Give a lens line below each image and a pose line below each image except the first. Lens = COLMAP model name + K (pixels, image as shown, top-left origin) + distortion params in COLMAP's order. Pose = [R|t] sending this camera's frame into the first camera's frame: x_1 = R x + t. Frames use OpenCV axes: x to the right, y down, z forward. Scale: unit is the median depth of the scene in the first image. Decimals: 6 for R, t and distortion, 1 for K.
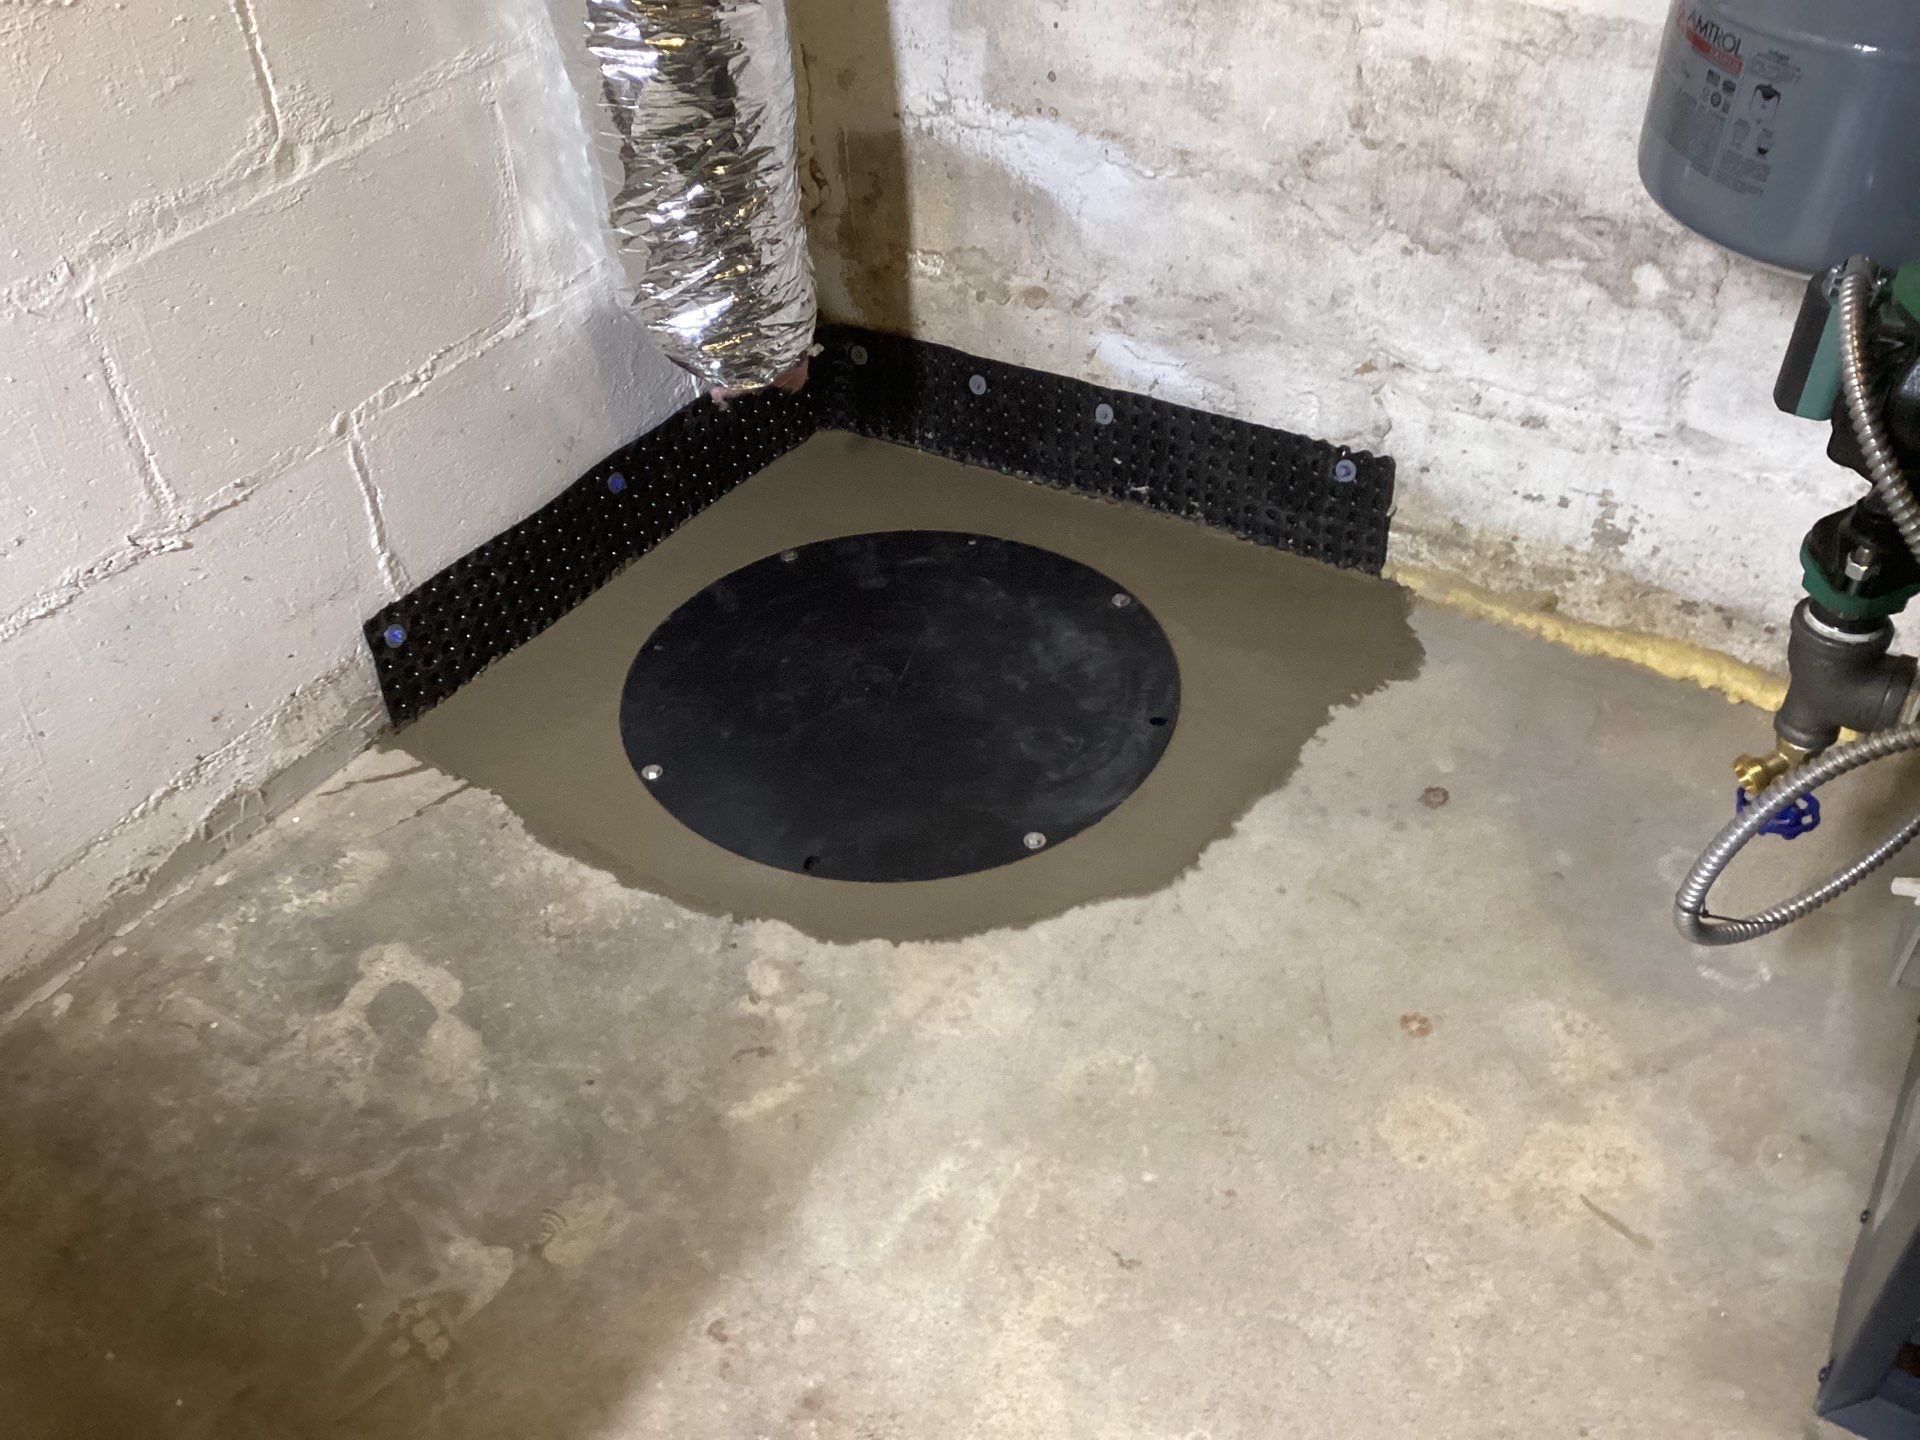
lens RADIAL K [[1737.4, 0, 961.6], [0, 1737.4, 760.1], [0, 0, 1]] dist [0.051590, -0.116263]
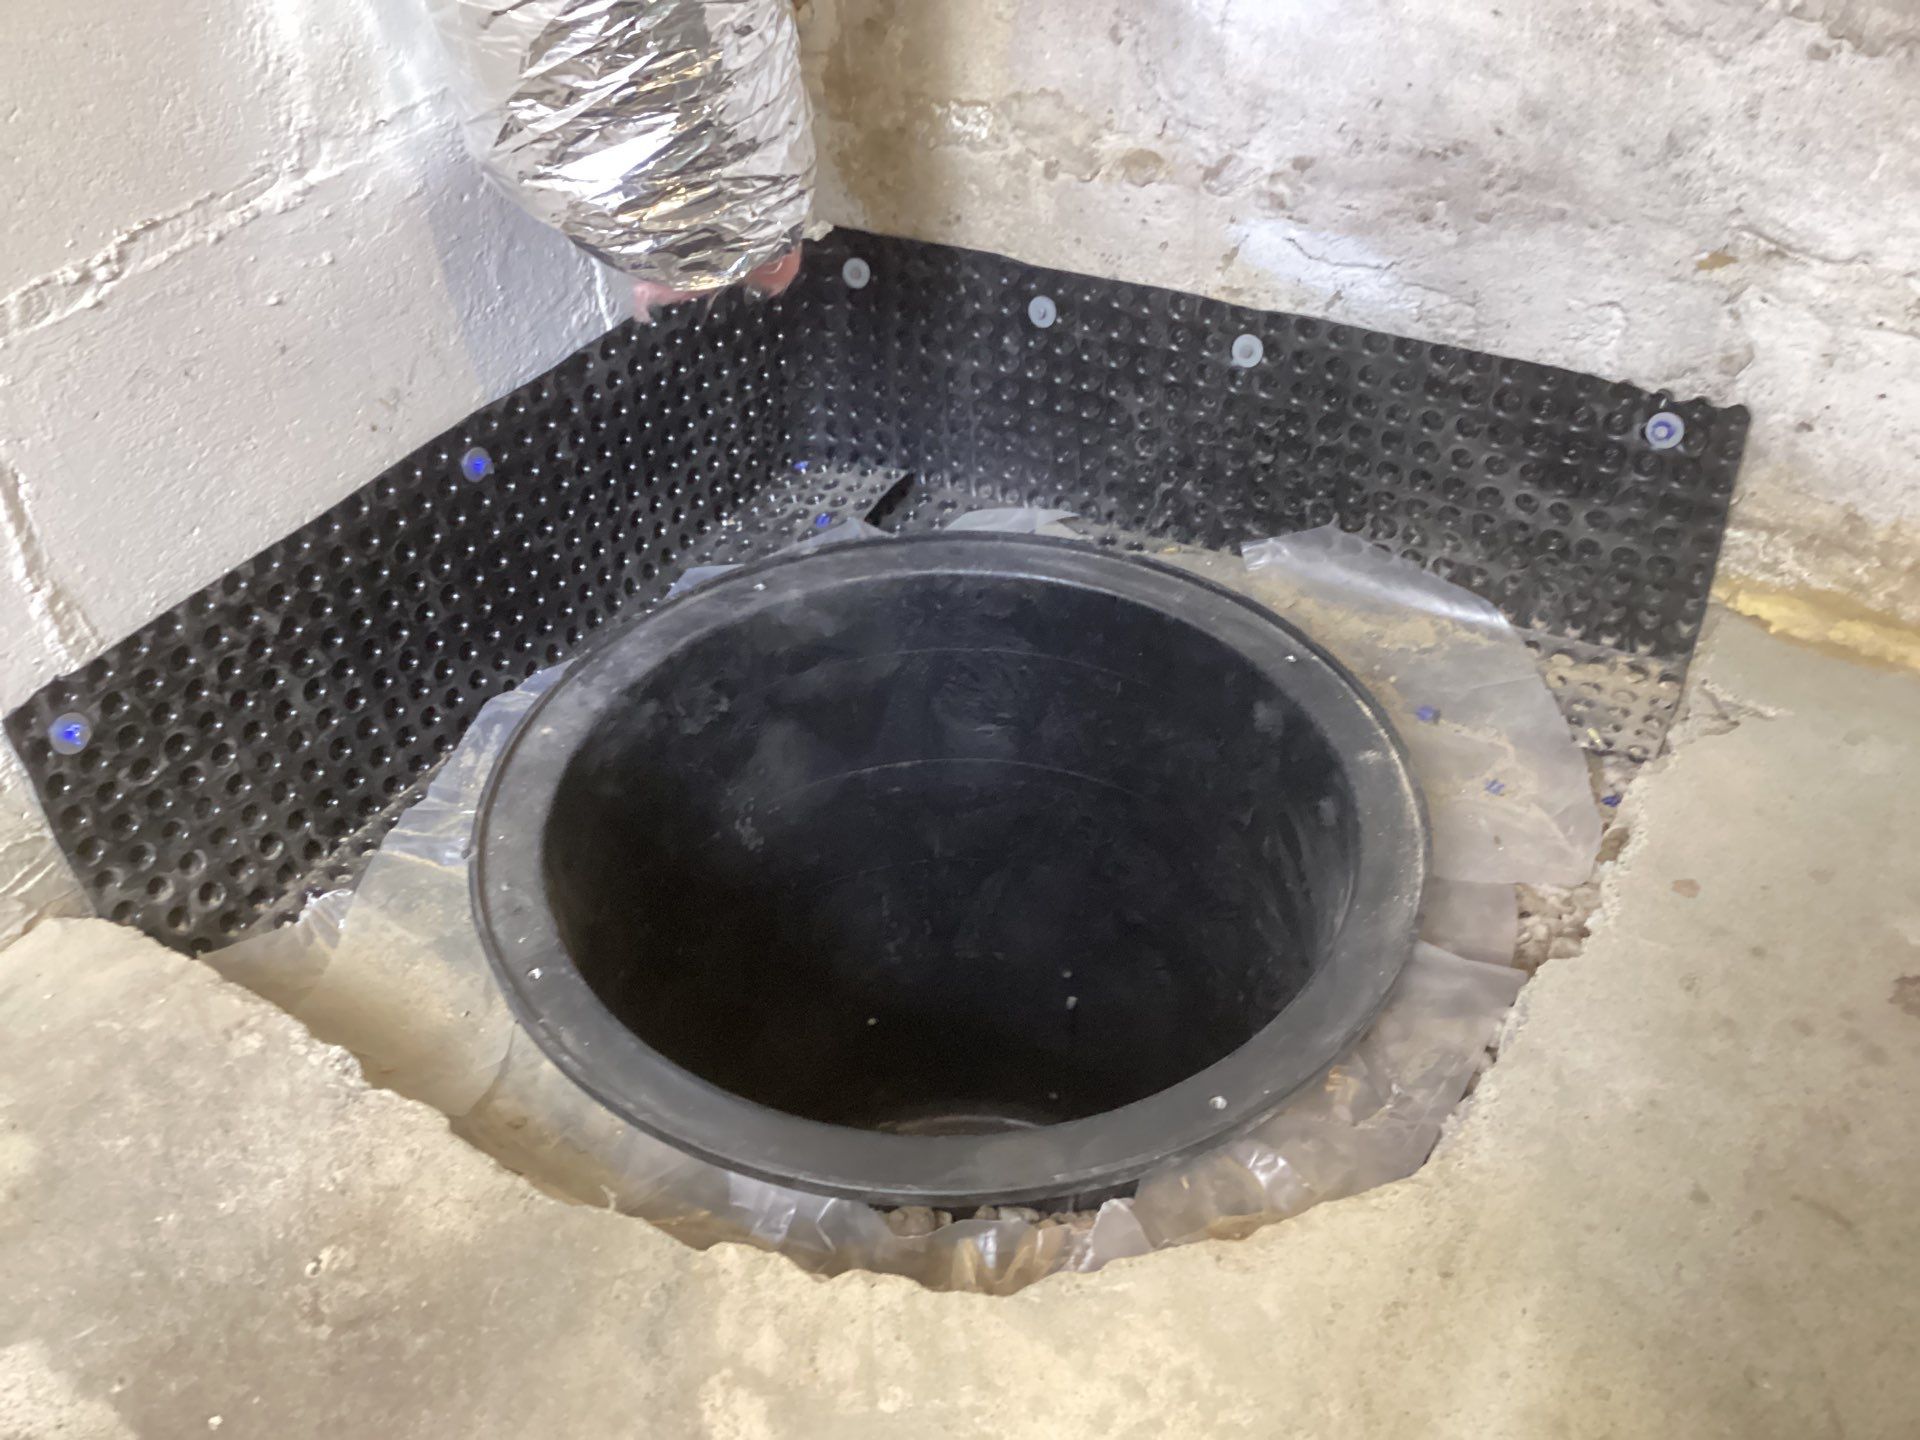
lens RADIAL K [[1737.4, 0, 954.5], [0, 1737.4, 700.6], [0, 0, 1]] dist [0.051590, -0.116263]
pose [[0.999375, -0.015370, 0.031844, -0.055754], [0.016353, 0.999391, -0.030832, -0.059871], [-0.031351, 0.031334, 0.999017, 0.424491]]
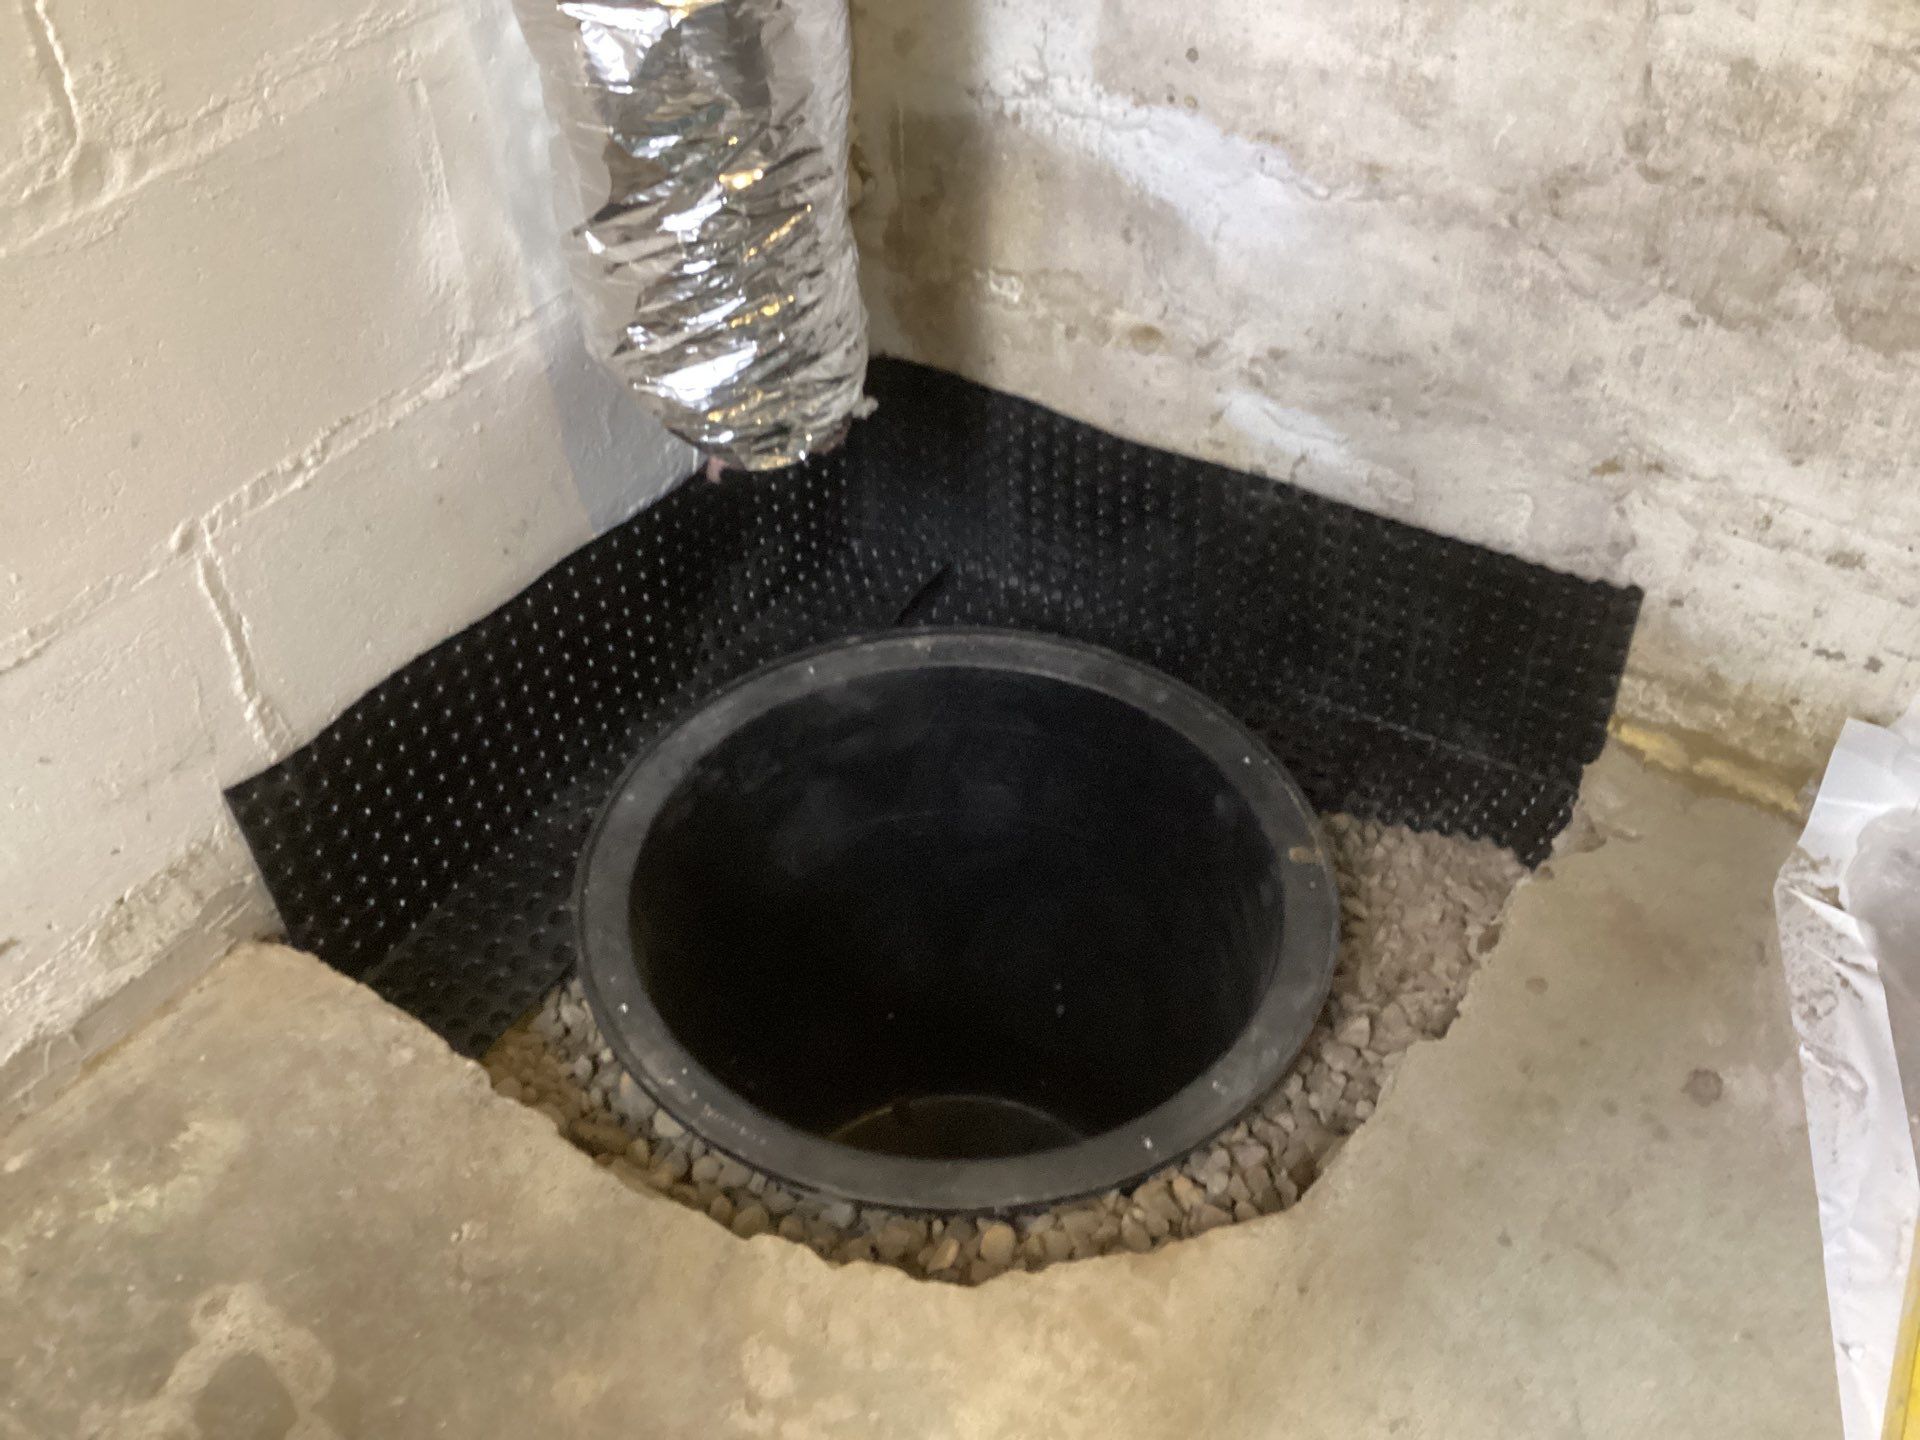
lens RADIAL K [[1737.4, 0, 957.0], [0, 1737.4, 707.9], [0, 0, 1]] dist [0.051590, -0.116263]
pose [[0.999527, 0.030086, 0.006417, -0.044999], [-0.030243, 0.999204, 0.026015, -0.139724], [-0.005629, -0.026196, 0.999641, 0.273930]]
